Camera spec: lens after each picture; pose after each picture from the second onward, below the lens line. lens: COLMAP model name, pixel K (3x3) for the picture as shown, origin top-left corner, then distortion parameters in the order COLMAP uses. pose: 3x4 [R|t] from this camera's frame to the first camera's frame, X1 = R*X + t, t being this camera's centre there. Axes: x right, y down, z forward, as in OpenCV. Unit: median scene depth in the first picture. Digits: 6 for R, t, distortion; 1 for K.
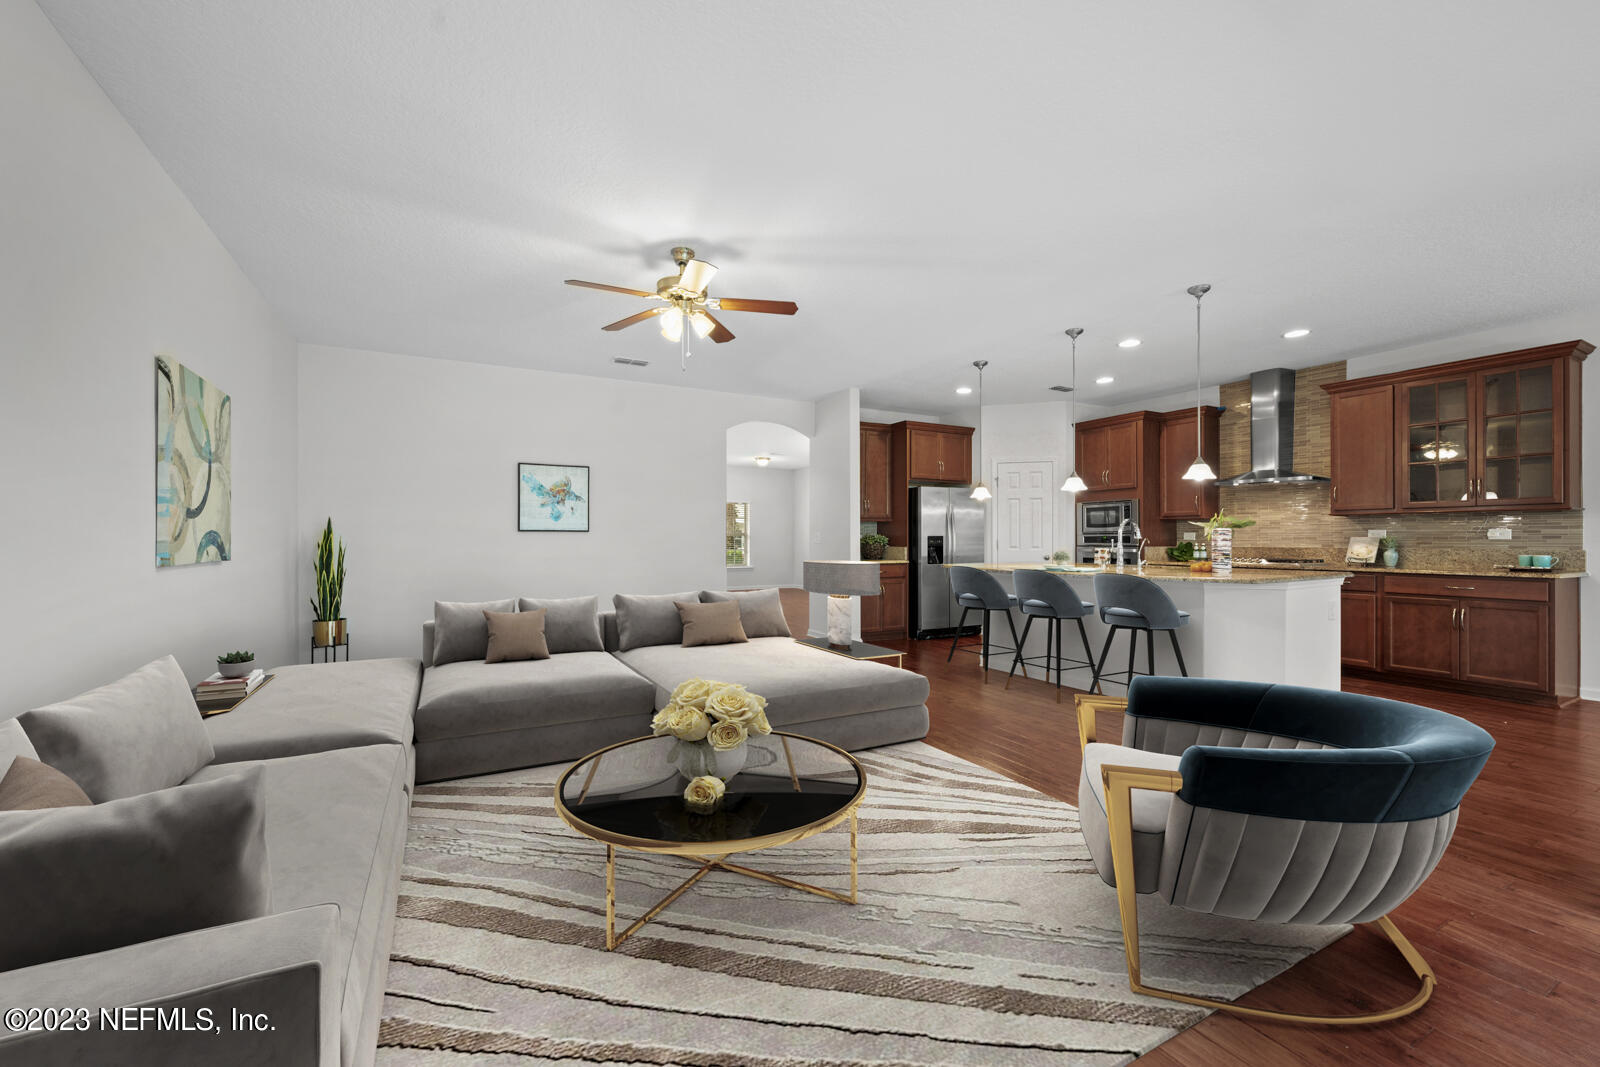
lens RADIAL K [[646.7, 0, 801.1], [0, 646.7, 538.7], [0, 0, 1]] dist [-0.005496, 0.000541]
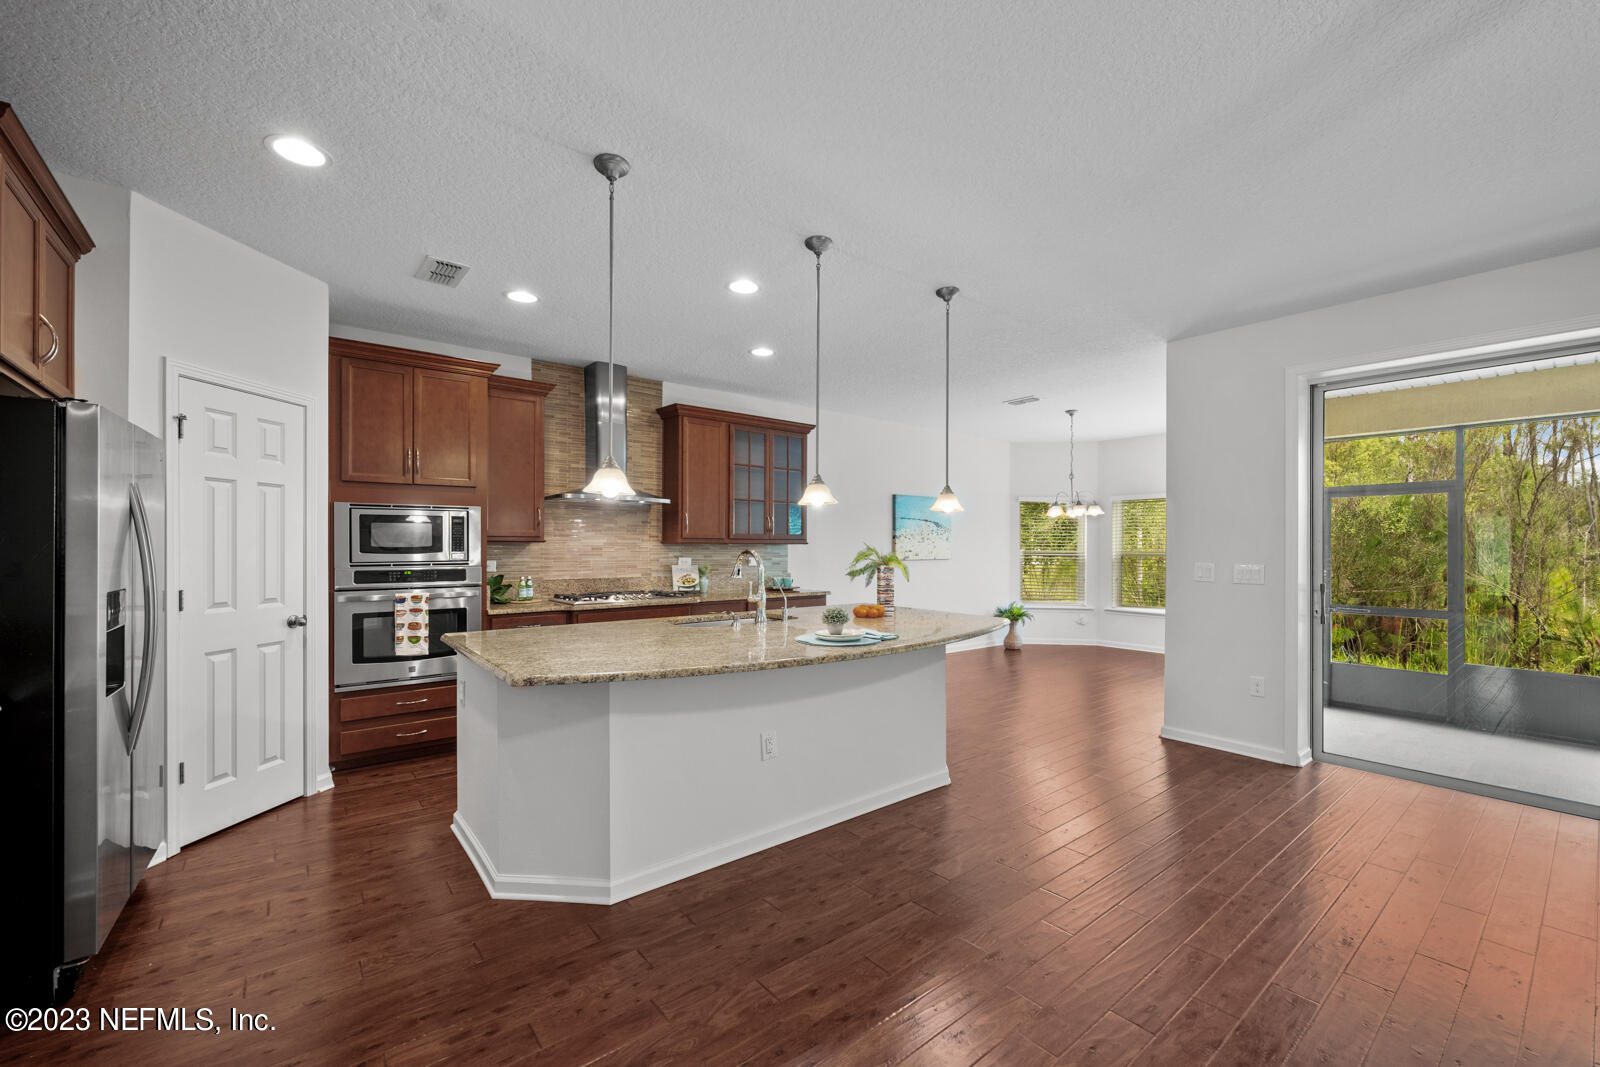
lens RADIAL K [[646.7, 0, 796.0], [0, 646.7, 545.8], [0, 0, 1]] dist [-0.005496, 0.000541]
pose [[-0.163207, -0.002625, 0.986588, -0.157459], [-0.008215, 0.999965, 0.001301, -0.037554], [-0.986558, -0.007892, -0.163223, 1.055432]]
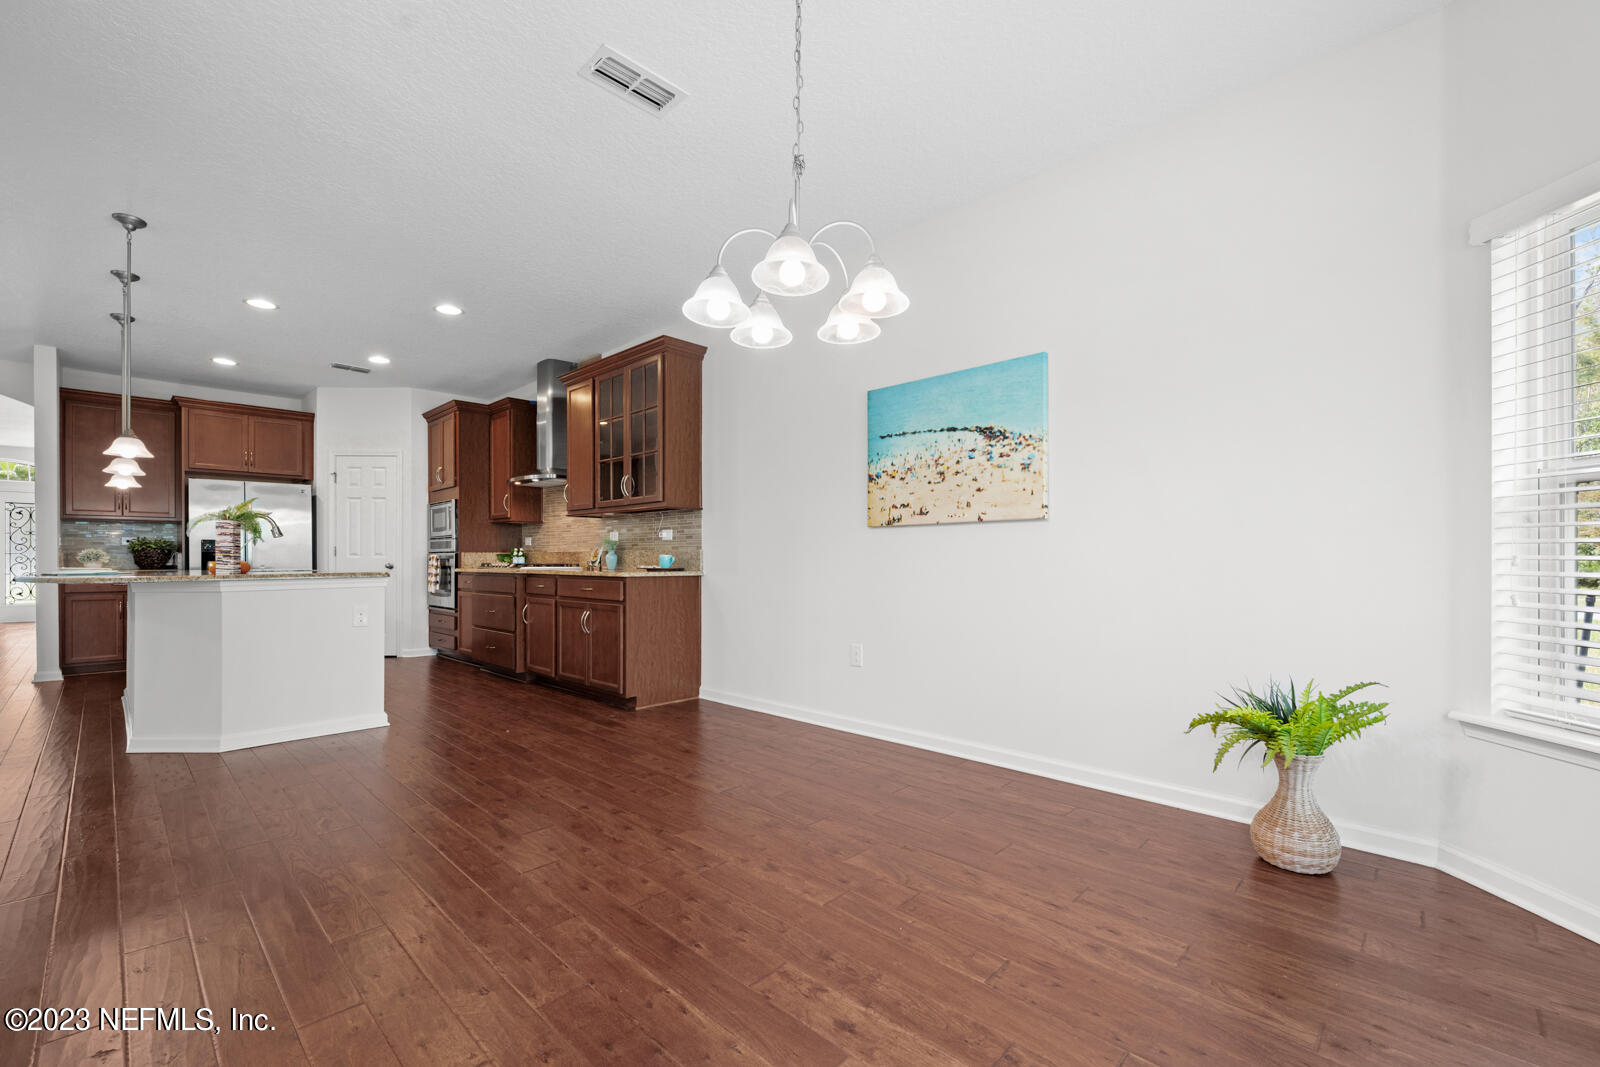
lens RADIAL K [[646.7, 0, 794.6], [0, 646.7, 553.8], [0, 0, 1]] dist [-0.005496, 0.000541]
pose [[0.949877, -0.001605, 0.312621, 0.902205], [0.002299, 0.999996, -0.001852, 0.023076], [-0.312616, 0.002478, 0.949876, -0.002531]]
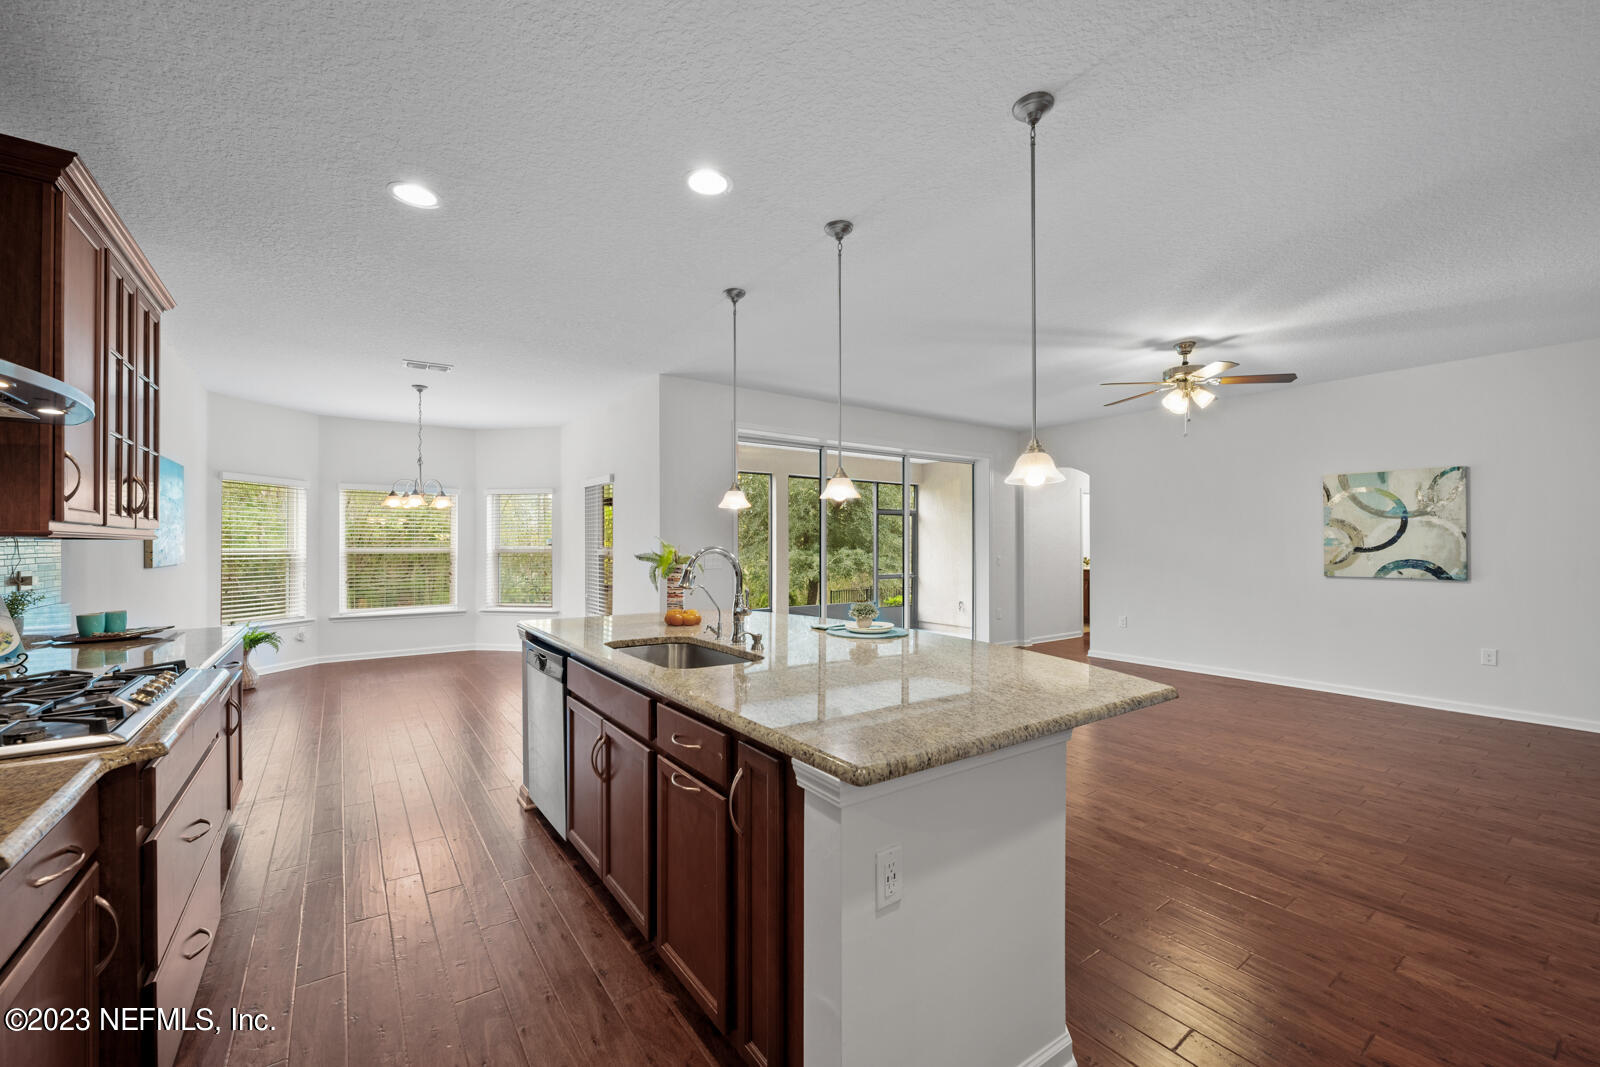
lens RADIAL K [[646.7, 0, 800.1], [0, 646.7, 541.4], [0, 0, 1]] dist [-0.005496, 0.000541]
pose [[-0.993278, -0.000670, -0.115752, 0.496005], [0.000122, 0.999977, -0.006836, -0.032812], [0.115754, -0.006805, -0.993255, 1.486324]]
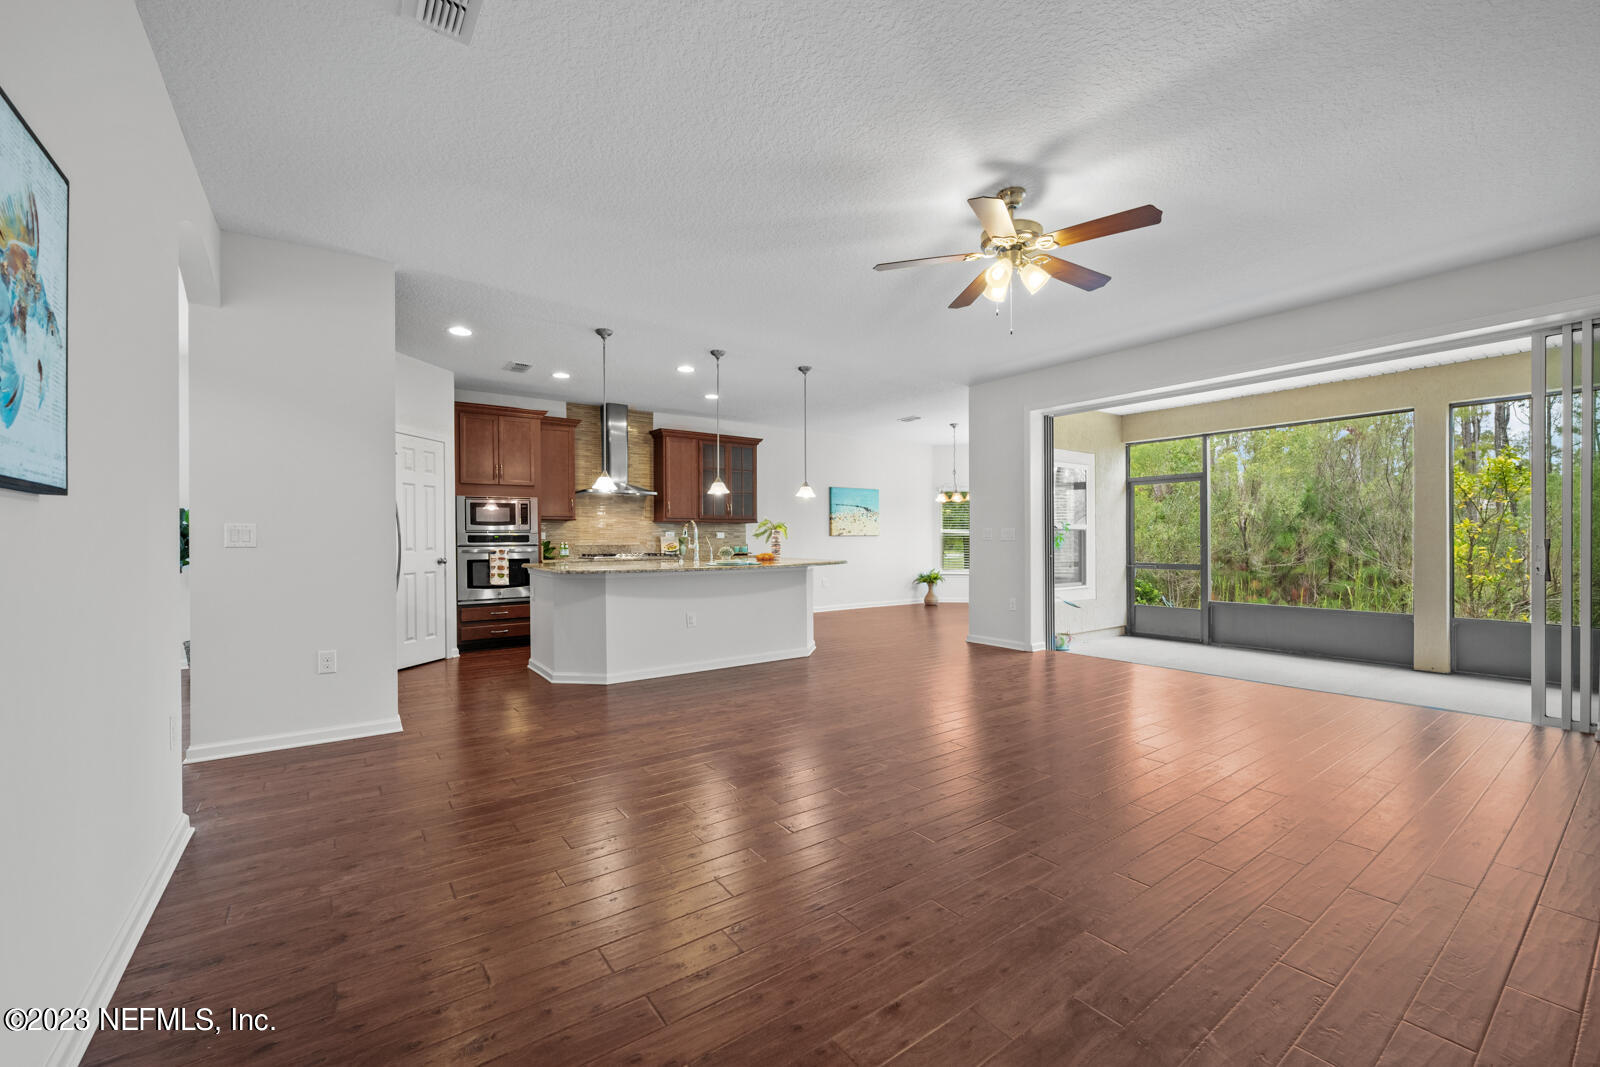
lens RADIAL K [[646.7, 0, 792.1], [0, 646.7, 542.0], [0, 0, 1]] dist [-0.005496, 0.000541]
pose [[-0.113462, -0.005798, 0.993525, -0.673276], [0.000102, 0.999983, 0.005847, 0.000848], [-0.993542, 0.000764, -0.113459, 0.943202]]
